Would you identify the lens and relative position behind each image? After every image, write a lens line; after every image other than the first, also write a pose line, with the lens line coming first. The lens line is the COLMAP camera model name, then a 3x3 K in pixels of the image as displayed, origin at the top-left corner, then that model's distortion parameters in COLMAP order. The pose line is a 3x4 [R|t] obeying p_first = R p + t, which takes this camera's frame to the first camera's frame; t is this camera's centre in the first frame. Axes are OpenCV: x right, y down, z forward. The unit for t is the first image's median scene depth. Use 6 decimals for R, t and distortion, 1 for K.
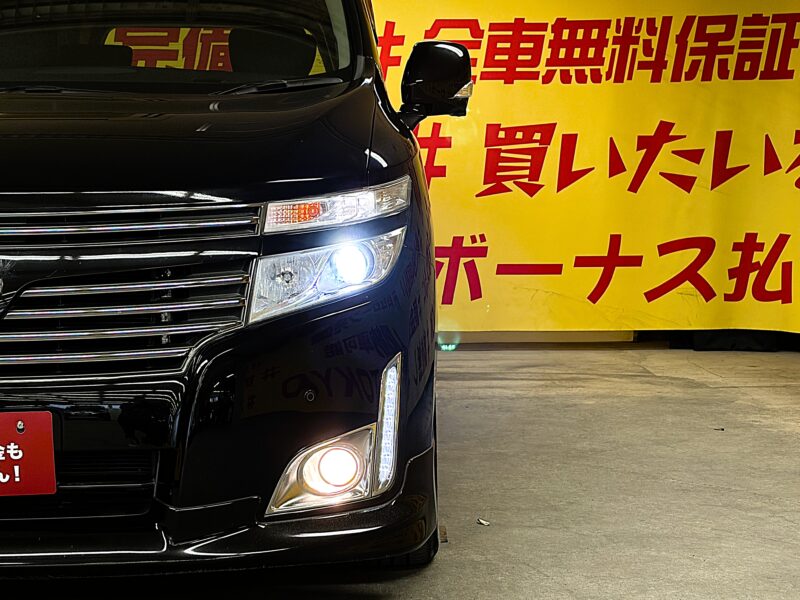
lens RADIAL K [[1651.5, 0, 400.0], [0, 1651.5, 300.0], [0, 0, 1]] dist [0.145022, 0.224189]
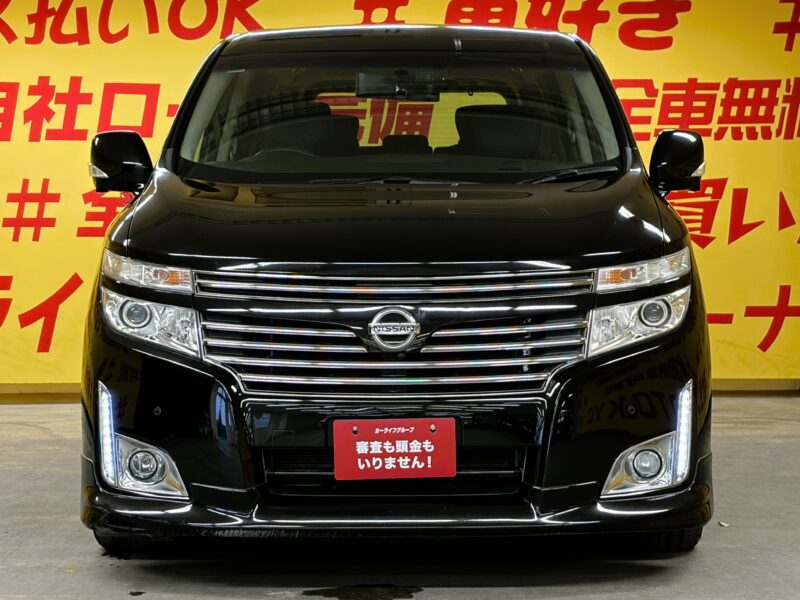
lens RADIAL K [[1946.3, 0, 400.0], [0, 1946.3, 300.0], [0, 0, 1]] dist [0.062307, 0.633594]
pose [[0.999418, 0.003640, -0.033930, -0.069611], [-0.004588, 0.999600, -0.027910, 0.004635], [0.033815, 0.028049, 0.999034, -0.227361]]
